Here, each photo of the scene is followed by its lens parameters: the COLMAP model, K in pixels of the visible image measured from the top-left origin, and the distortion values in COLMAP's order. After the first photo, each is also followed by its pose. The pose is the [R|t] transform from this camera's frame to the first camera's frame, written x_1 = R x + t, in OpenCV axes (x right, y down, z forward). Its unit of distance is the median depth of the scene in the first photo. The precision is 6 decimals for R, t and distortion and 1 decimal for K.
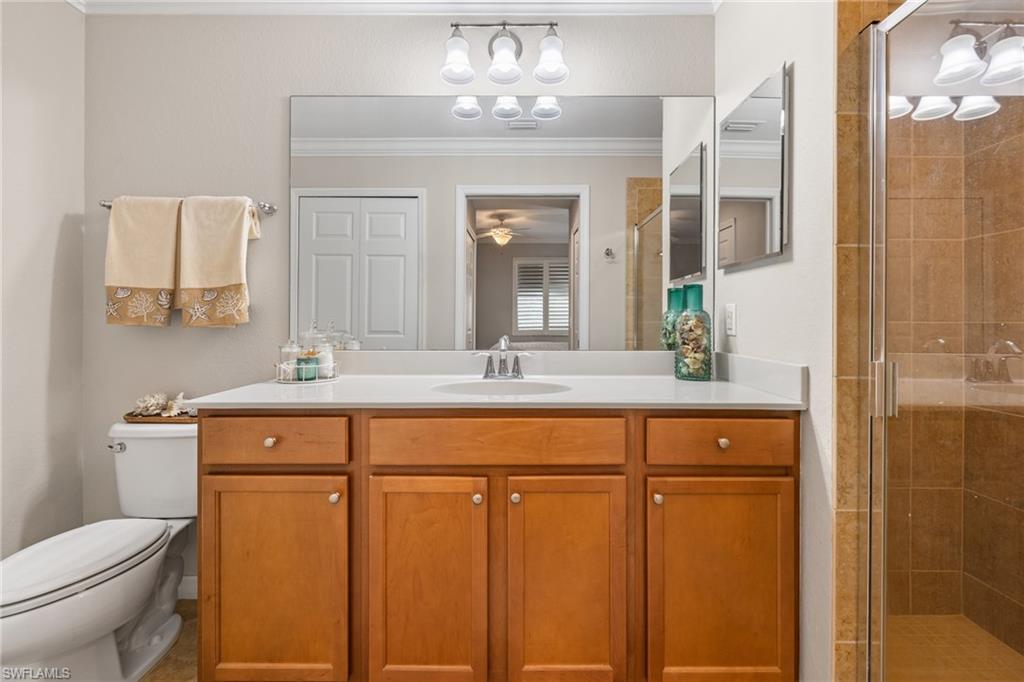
lens RADIAL K [[441.9, 0, 521.4], [0, 441.9, 321.6], [0, 0, 1]] dist [0.001186, -0.000225]
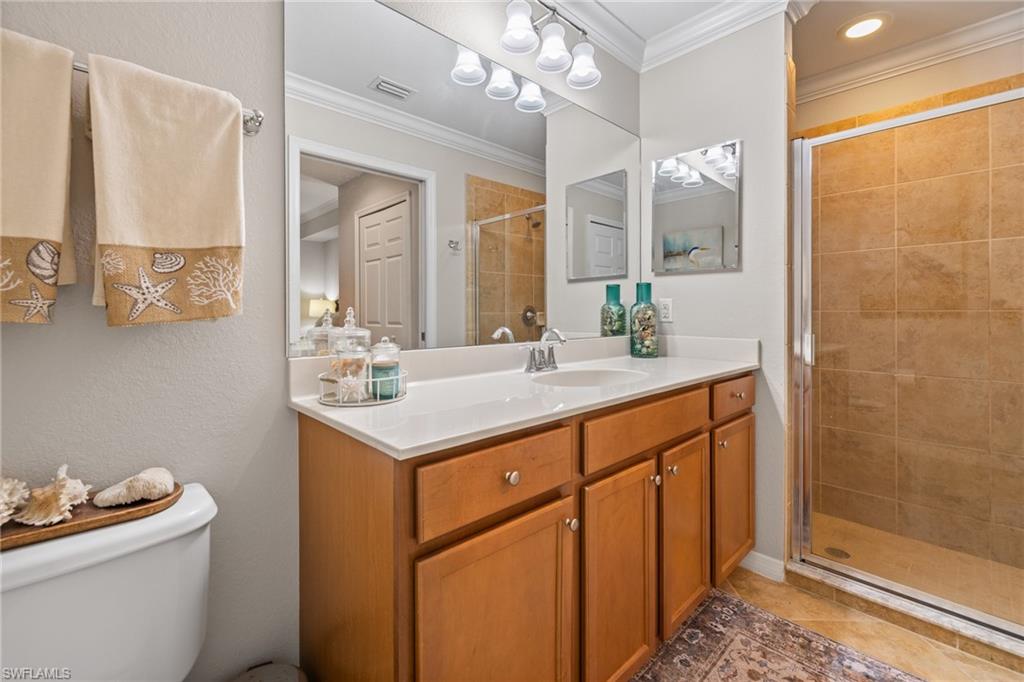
lens RADIAL K [[441.9, 0, 516.6], [0, 441.9, 313.6], [0, 0, 1]] dist [0.001186, -0.000225]
pose [[0.722812, -0.003491, 0.691036, -0.770967], [0.003377, 0.999993, 0.001519, 0.001296], [-0.691036, 0.001236, 0.722819, 0.341022]]
